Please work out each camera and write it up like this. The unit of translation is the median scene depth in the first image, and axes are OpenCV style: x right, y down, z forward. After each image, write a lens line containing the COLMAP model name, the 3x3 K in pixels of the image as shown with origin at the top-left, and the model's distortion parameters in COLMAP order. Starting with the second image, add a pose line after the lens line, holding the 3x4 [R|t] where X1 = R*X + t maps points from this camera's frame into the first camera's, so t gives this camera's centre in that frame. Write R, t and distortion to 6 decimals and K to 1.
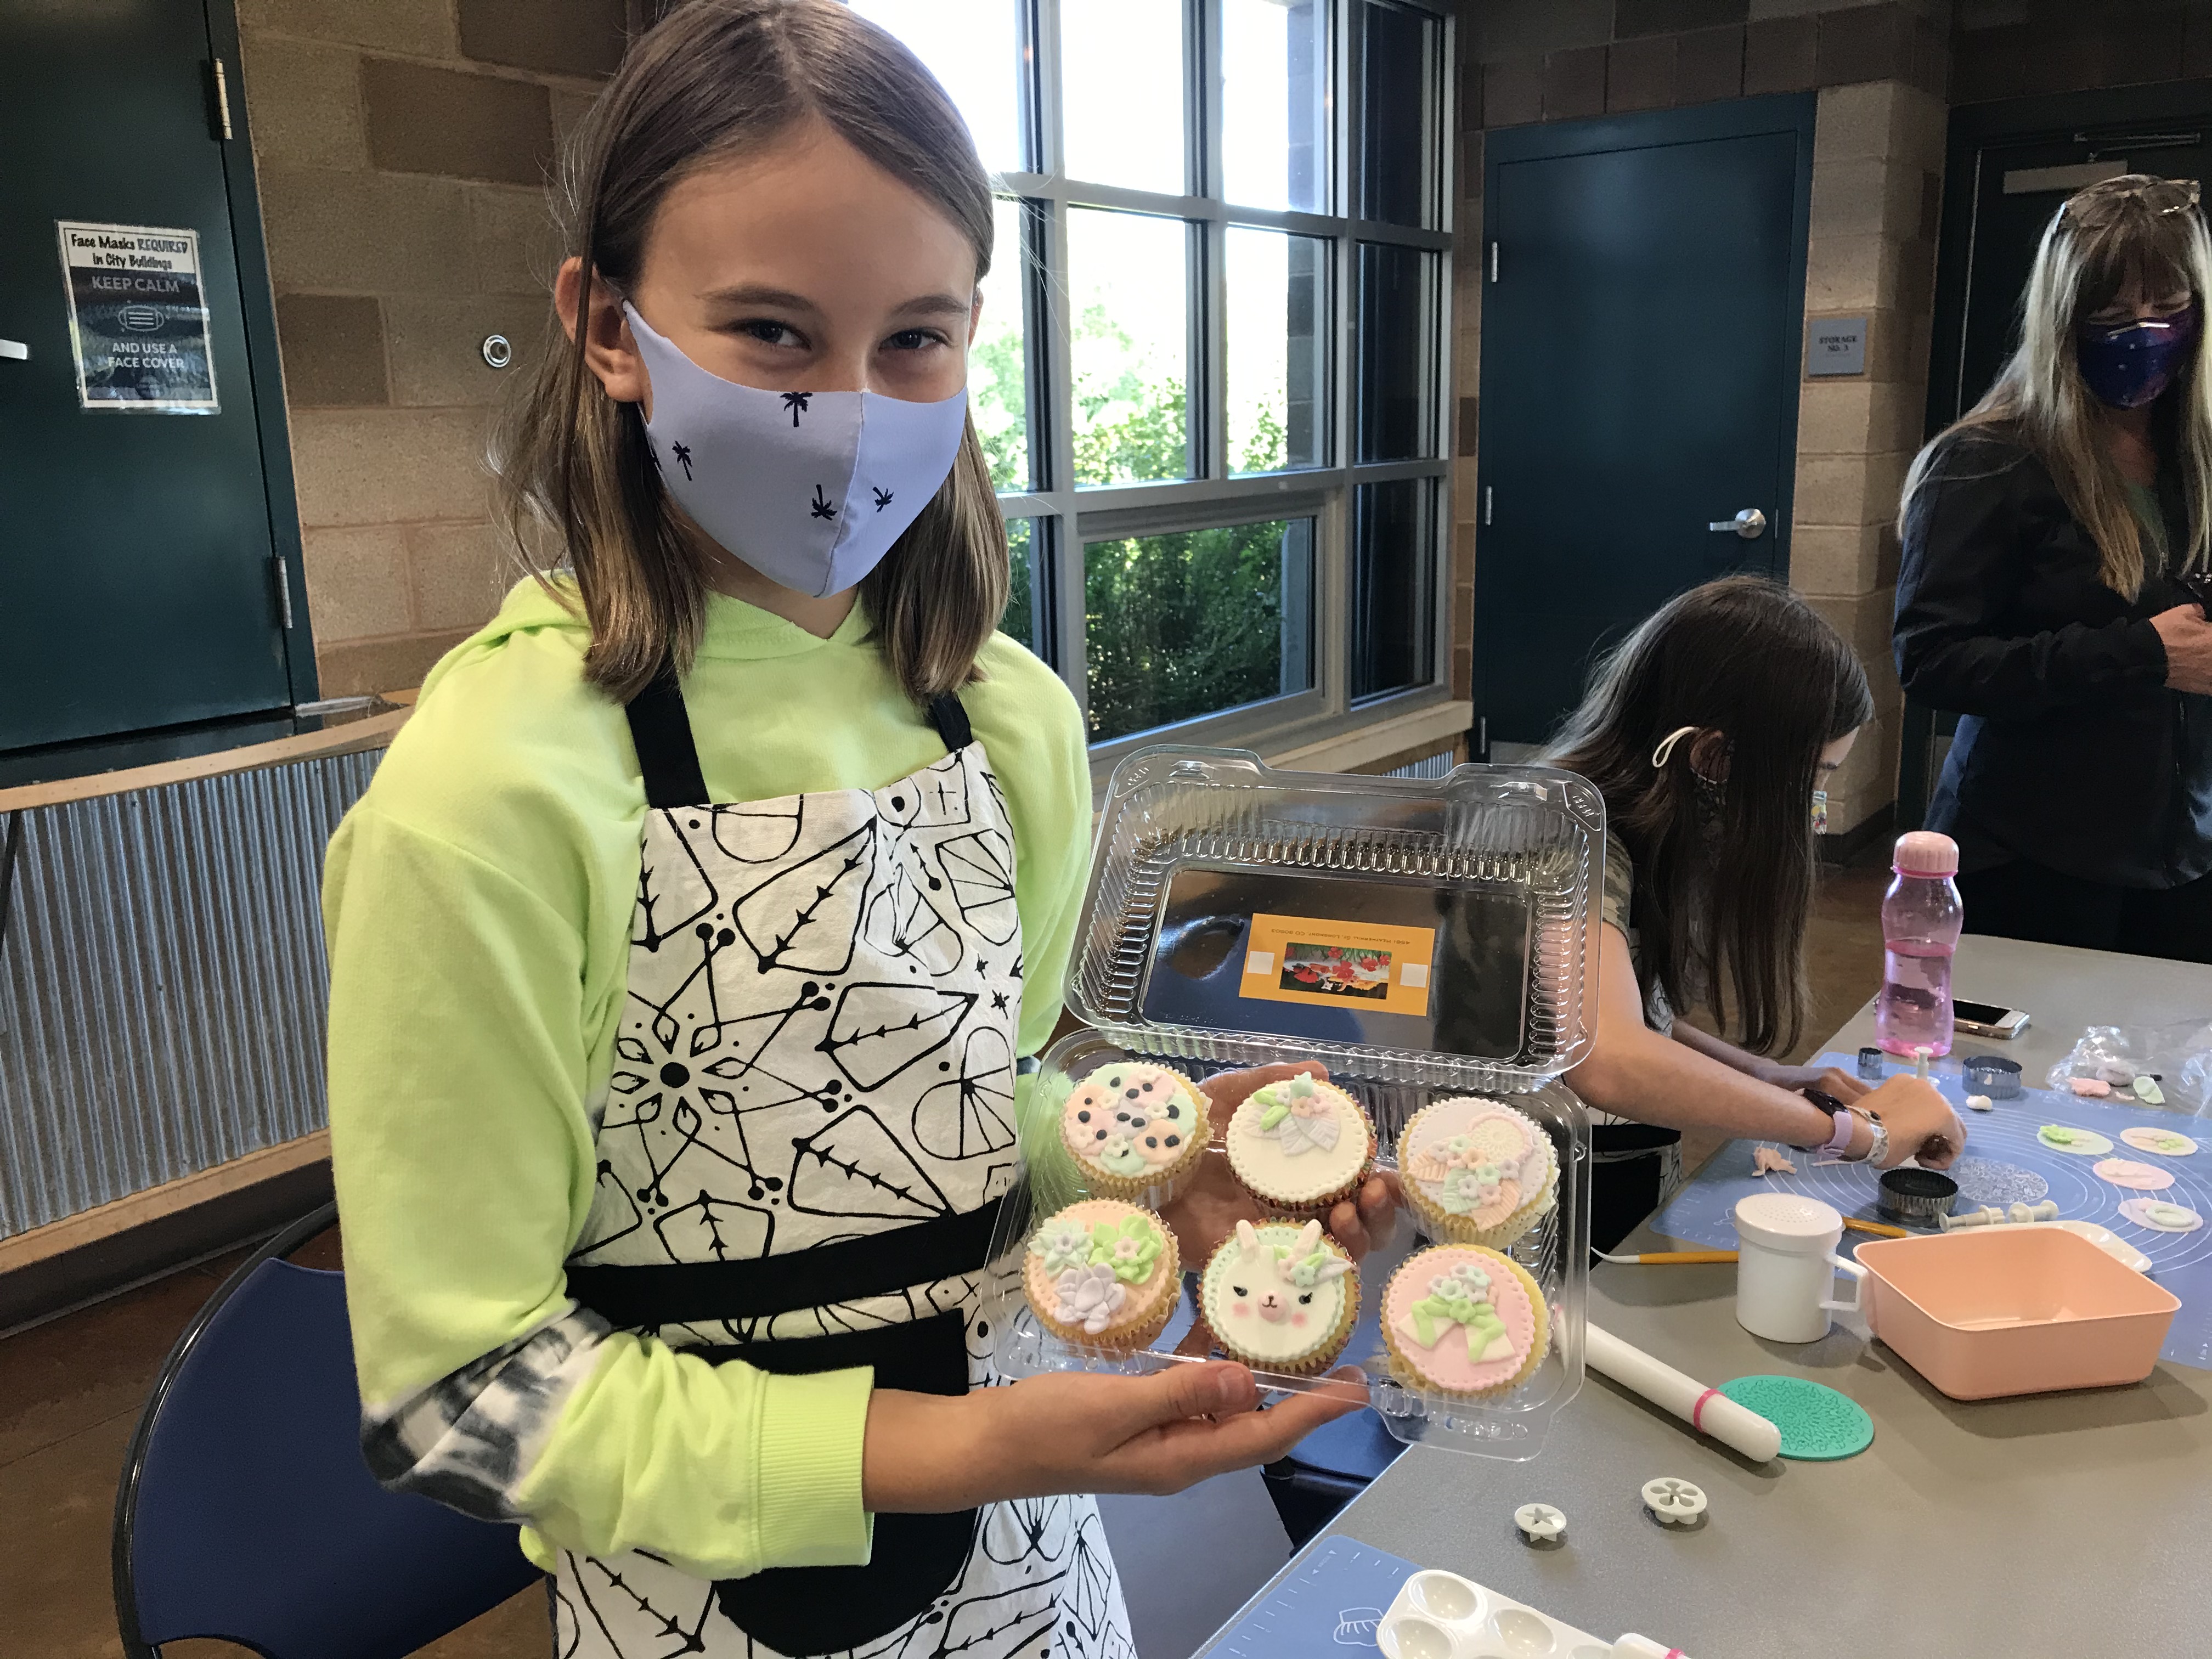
lens RADIAL K [[1918.0, 0, 1104.8], [0, 1918.0, 837.4], [0, 0, 1]] dist [0.007674, -0.005405]
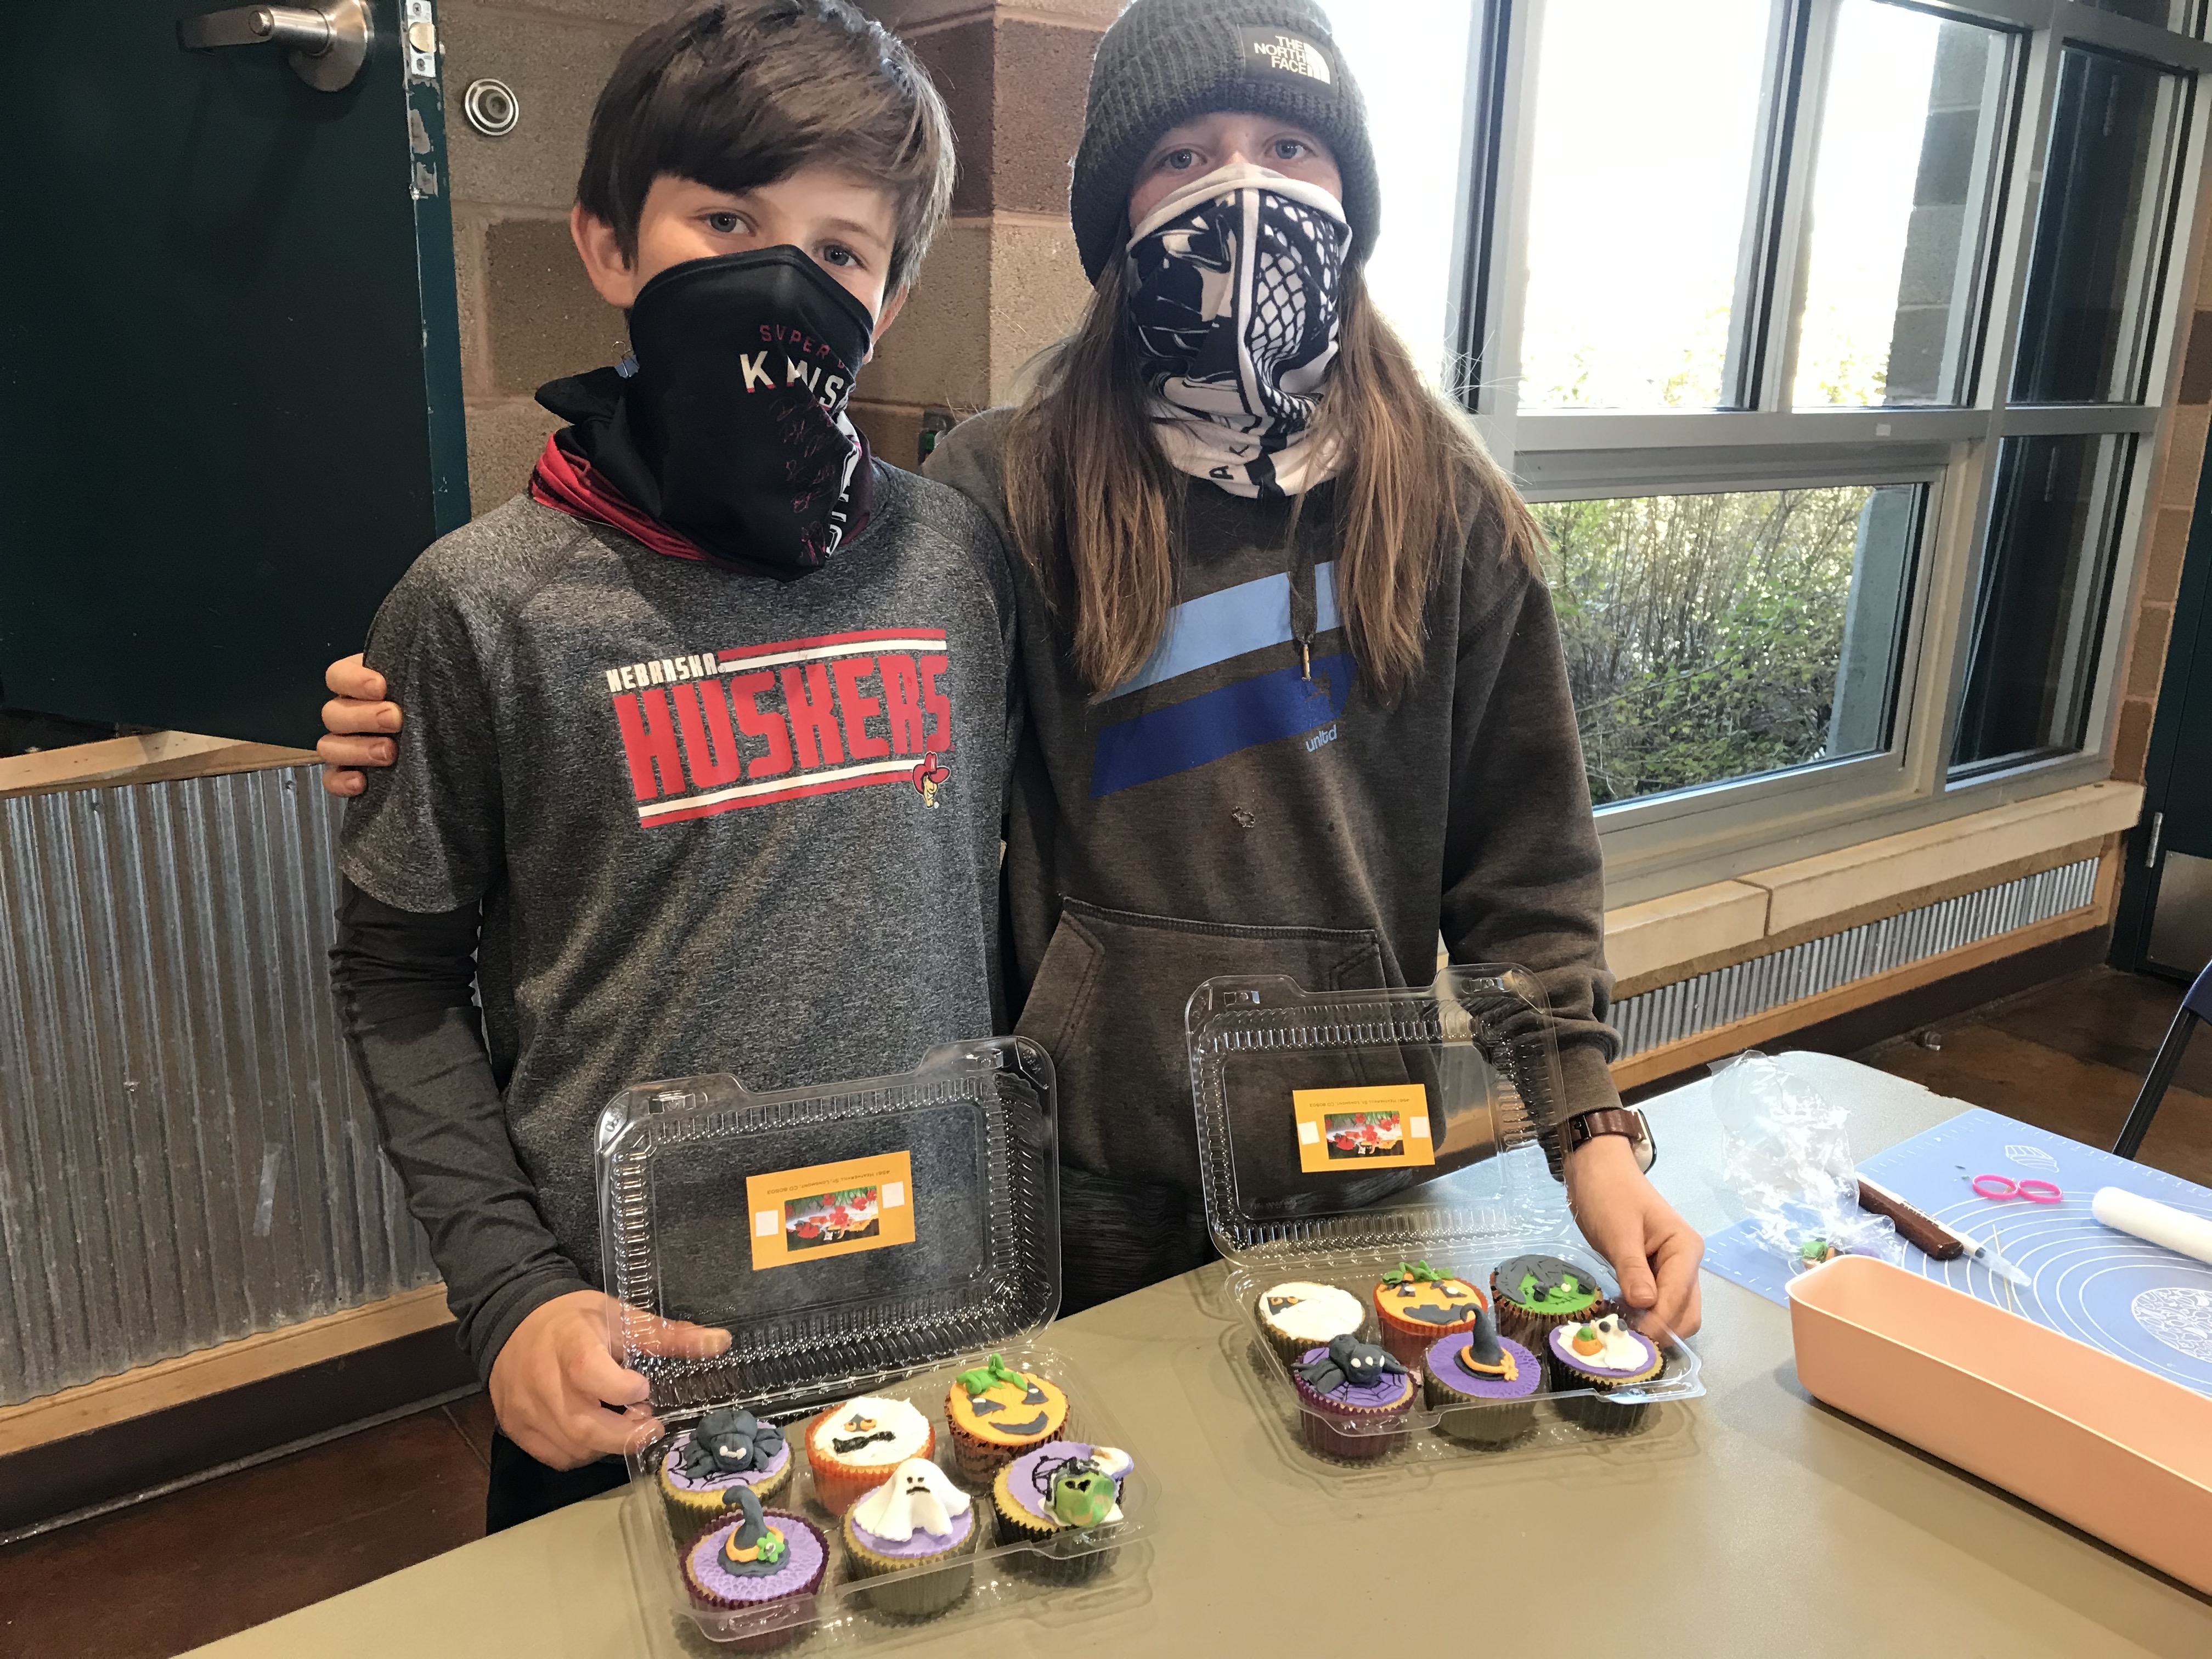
lens RADIAL K [[1792.6, 0, 1106.1], [0, 1792.6, 886.0], [0, 0, 1]] dist [-0.003664, 0.005762]
pose [[0.955650, 0.121110, -0.268449, 0.023082], [-0.101918, 0.991209, 0.084363, -0.053483], [0.276307, -0.053262, 0.959593, 0.324457]]
